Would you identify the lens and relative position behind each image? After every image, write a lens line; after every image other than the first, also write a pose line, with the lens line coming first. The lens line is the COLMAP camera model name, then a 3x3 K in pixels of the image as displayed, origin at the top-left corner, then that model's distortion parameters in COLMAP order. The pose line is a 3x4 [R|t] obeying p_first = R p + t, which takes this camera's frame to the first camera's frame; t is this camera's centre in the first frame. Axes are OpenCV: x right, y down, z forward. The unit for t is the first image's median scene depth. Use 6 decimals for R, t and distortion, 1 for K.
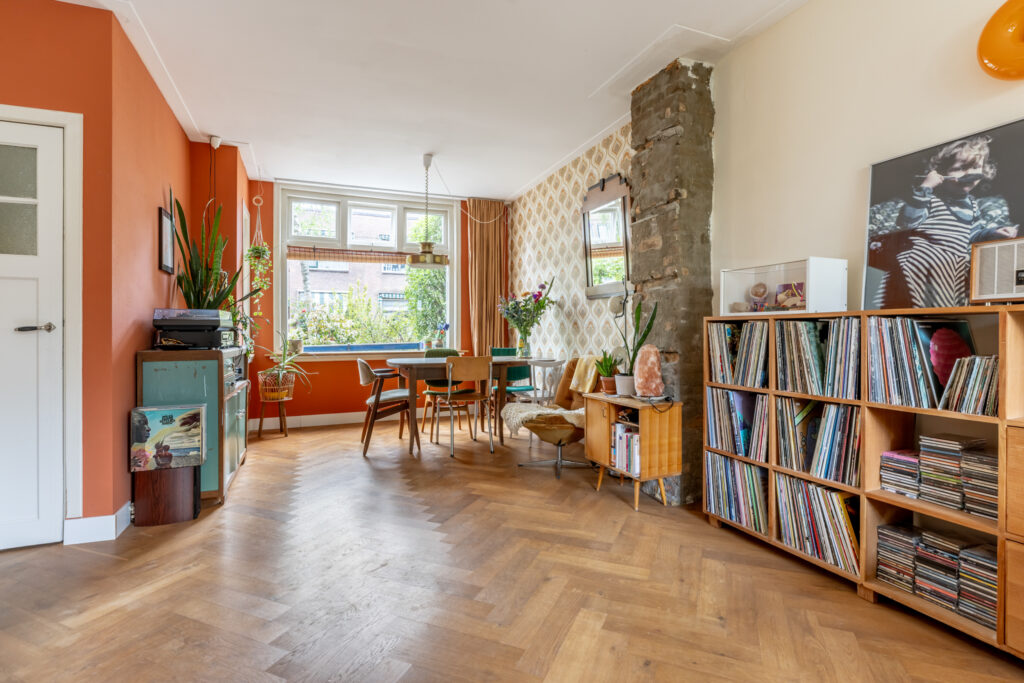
lens RADIAL K [[484.7, 0, 516.0], [0, 484.7, 336.5], [0, 0, 1]] dist [-0.001517, -0.000734]
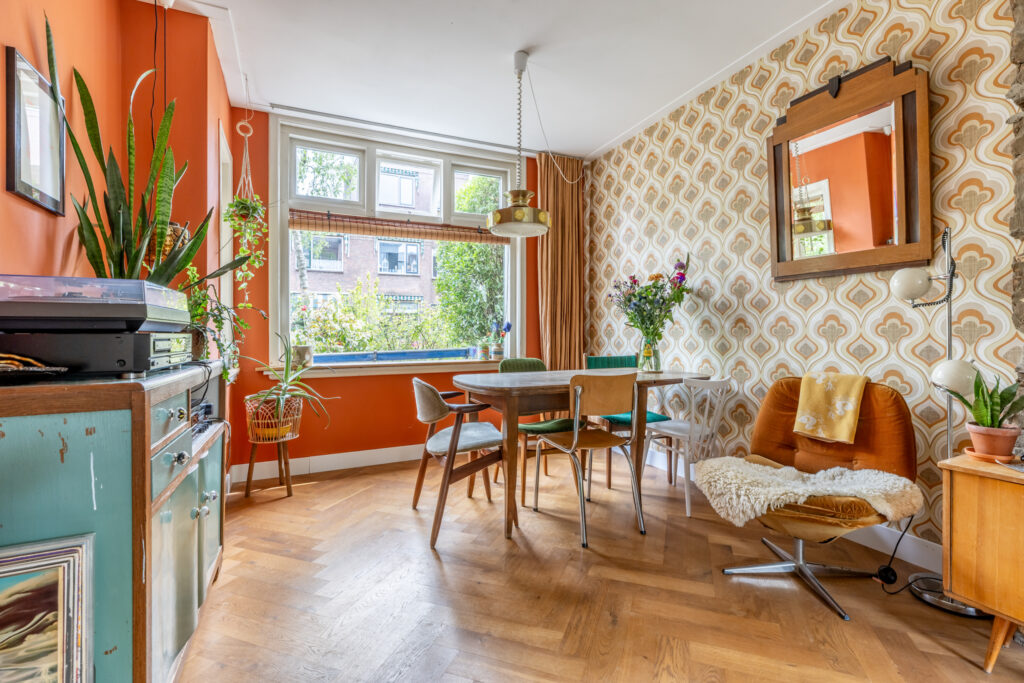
lens RADIAL K [[452.7, 0, 516.7], [0, 452.7, 336.7], [0, 0, 1]] dist [0.001888, -0.000371]
pose [[0.998867, -0.002994, 0.047503, -0.199493], [0.003202, 0.999986, -0.004302, -0.003166], [-0.047489, 0.004449, 0.998862, 0.378938]]
